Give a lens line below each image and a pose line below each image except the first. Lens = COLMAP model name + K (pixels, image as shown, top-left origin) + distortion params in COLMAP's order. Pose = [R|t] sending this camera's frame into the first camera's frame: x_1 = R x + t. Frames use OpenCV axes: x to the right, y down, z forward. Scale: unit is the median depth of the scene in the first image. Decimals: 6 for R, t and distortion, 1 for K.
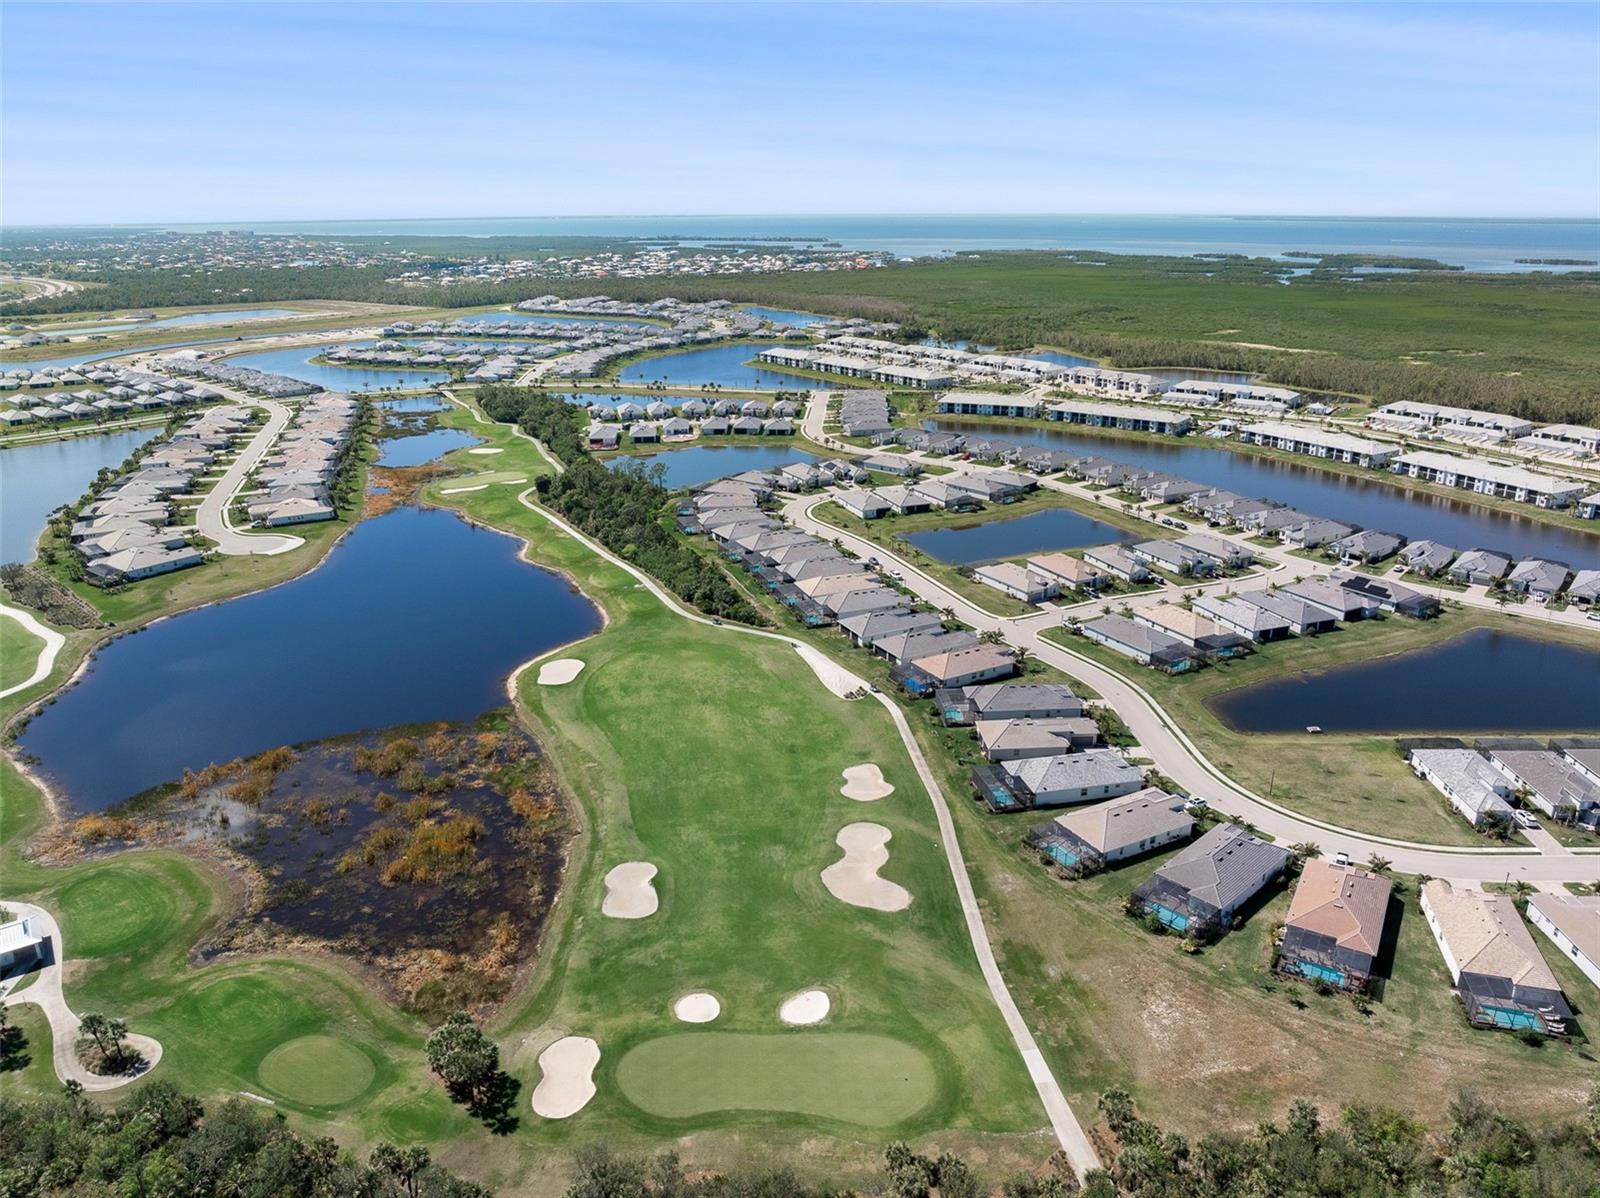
lens RADIAL K [[1130.3, 0, 799.0], [0, 1130.3, 594.5], [0, 0, 1]] dist [-0.030992, -0.007667]
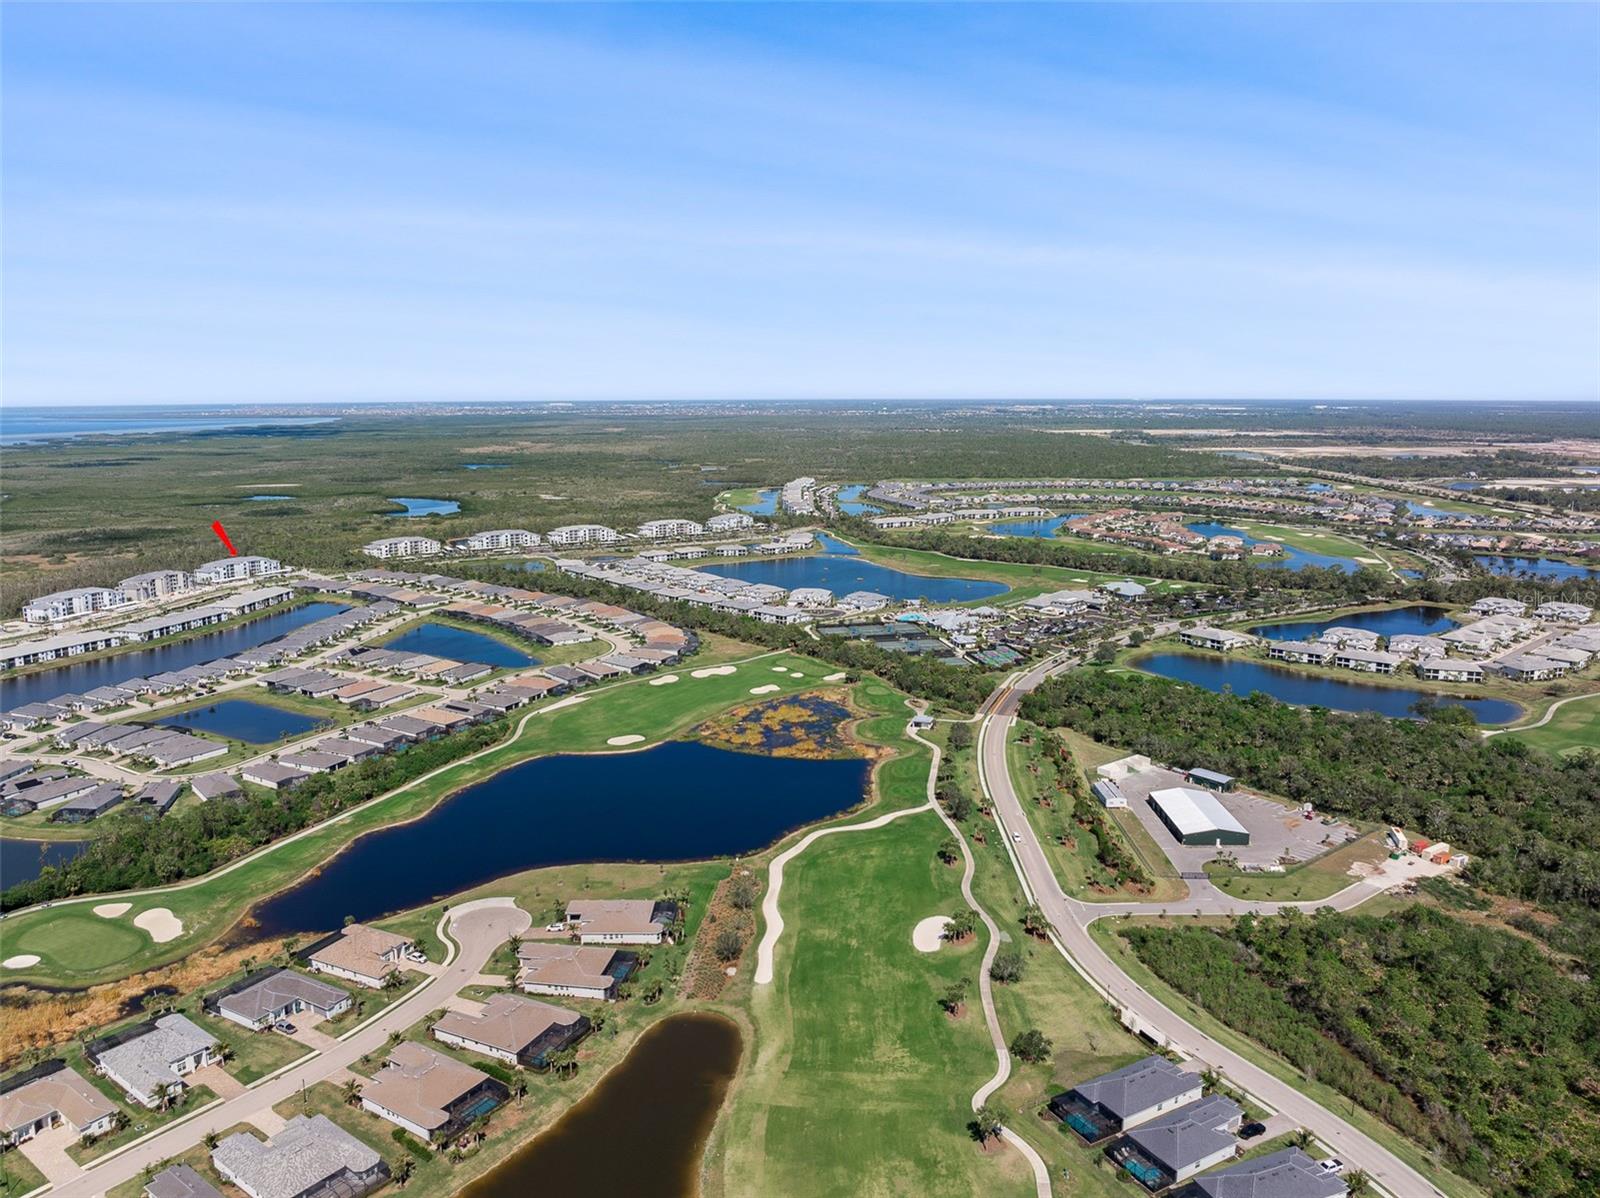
lens RADIAL K [[1130.3, 0, 799.0], [0, 1130.3, 594.5], [0, 0, 1]] dist [-0.030992, -0.007667]
pose [[-0.605930, -0.129775, 0.784862, -2.523589], [0.266417, 0.896529, 0.353918, -0.998322], [-0.749581, 0.423550, -0.508659, 2.358371]]
